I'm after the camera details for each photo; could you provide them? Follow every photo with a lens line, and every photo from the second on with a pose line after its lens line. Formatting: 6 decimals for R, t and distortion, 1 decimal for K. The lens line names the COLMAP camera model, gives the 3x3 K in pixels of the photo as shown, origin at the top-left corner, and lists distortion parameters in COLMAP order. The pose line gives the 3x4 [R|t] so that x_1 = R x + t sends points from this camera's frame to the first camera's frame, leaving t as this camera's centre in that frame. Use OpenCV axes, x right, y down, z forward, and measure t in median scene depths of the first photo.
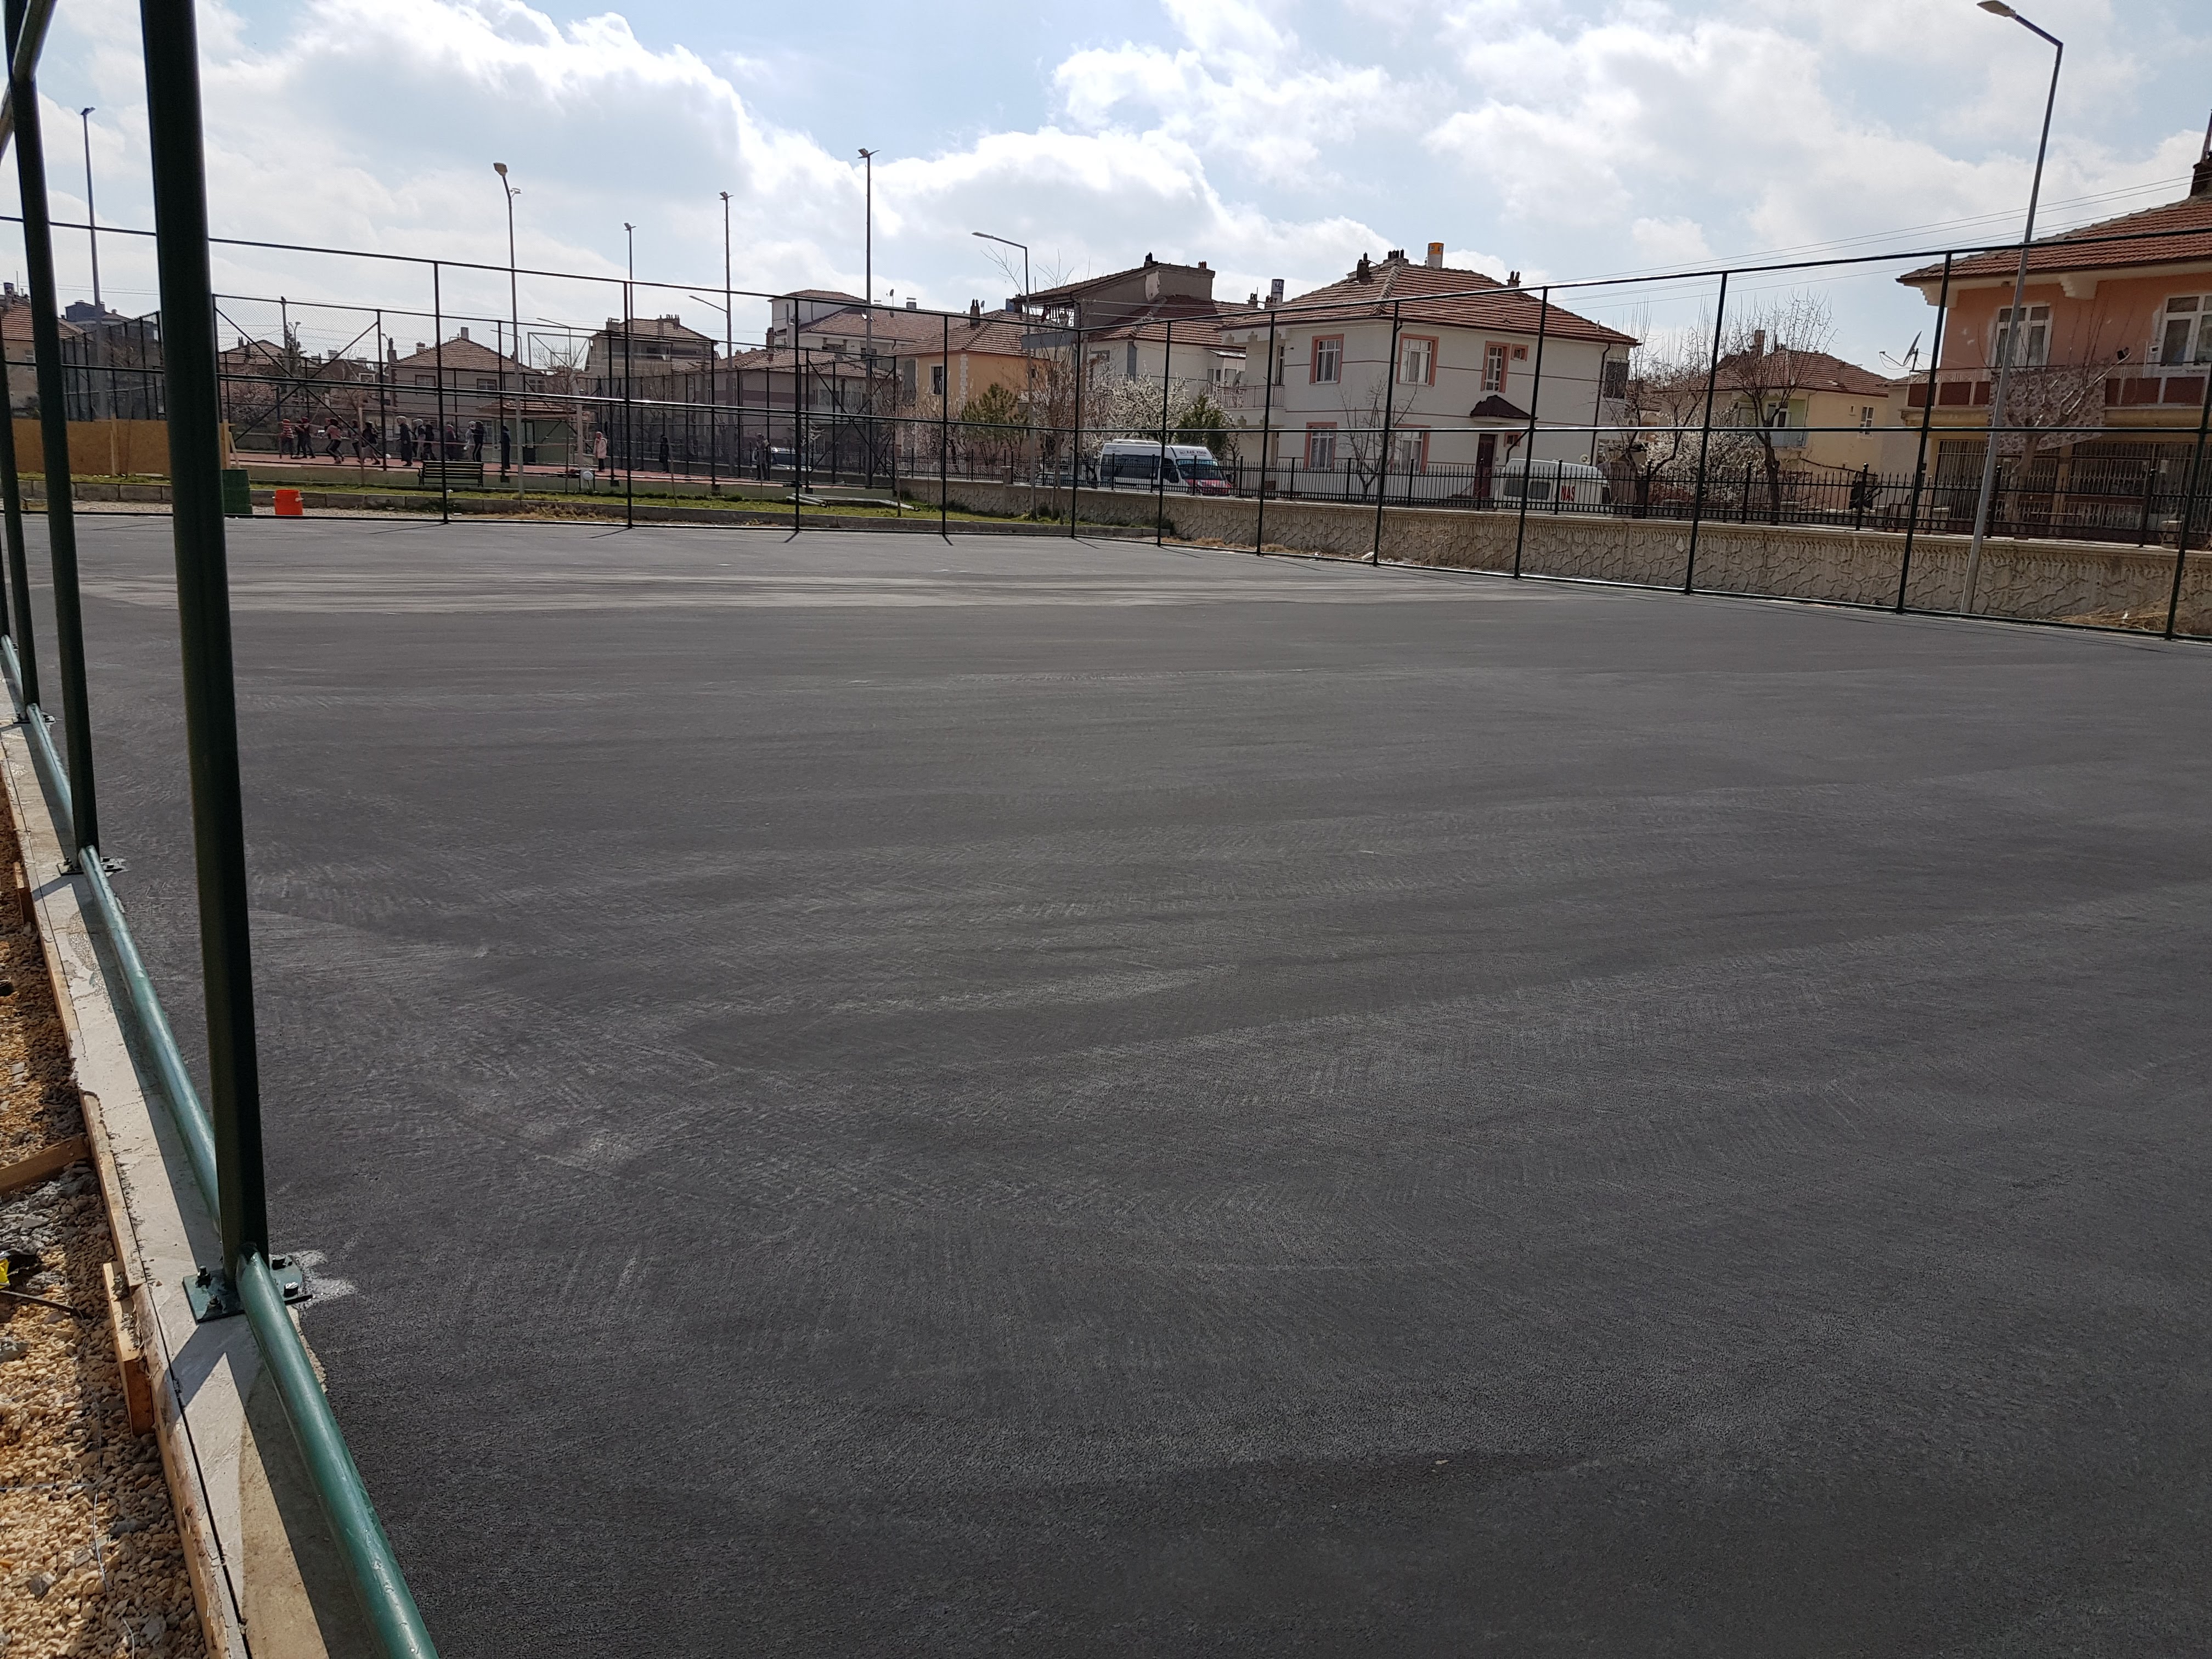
lens RADIAL K [[1712.6, 0, 1095.8], [0, 1712.6, 832.8], [0, 0, 1]] dist [0.074097, -0.120400]
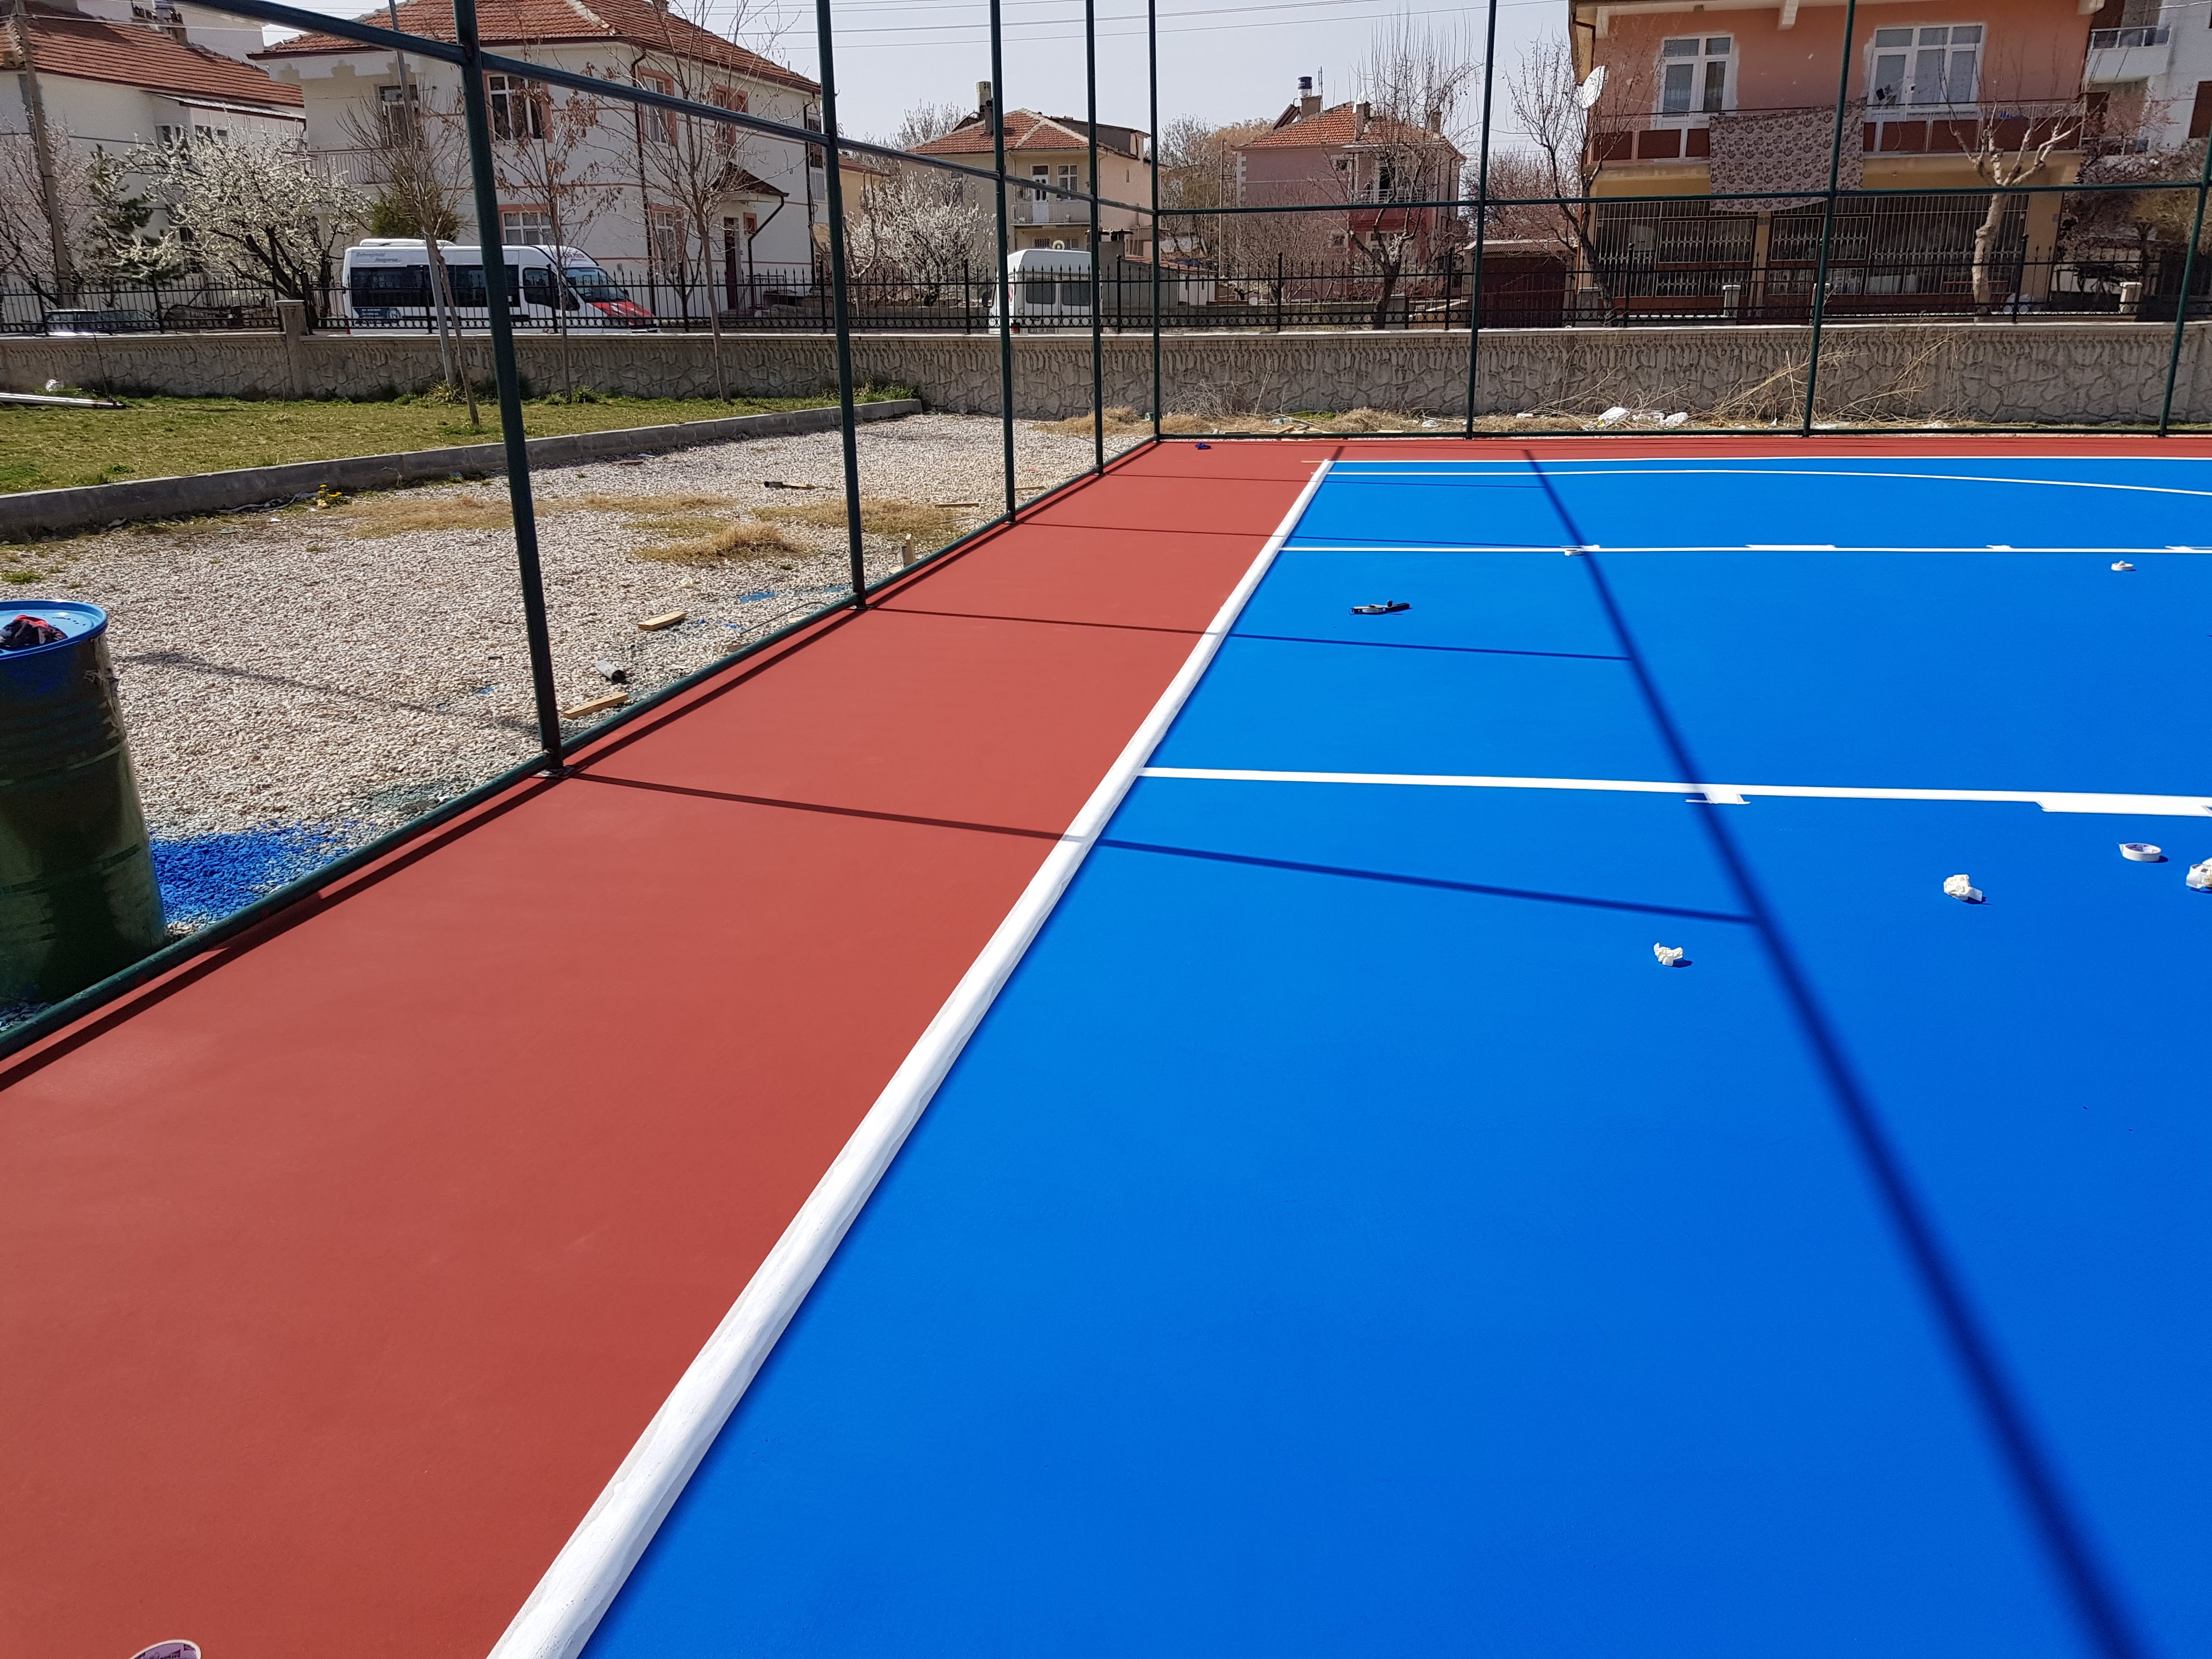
lens RADIAL K [[1712.6, 0, 1095.8], [0, 1712.6, 832.8], [0, 0, 1]] dist [0.074097, -0.120400]
pose [[0.705223, -0.254458, 0.661749, -0.293731], [0.183348, 0.967079, 0.176472, -0.125509], [-0.684868, -0.003122, 0.728661, 0.551780]]
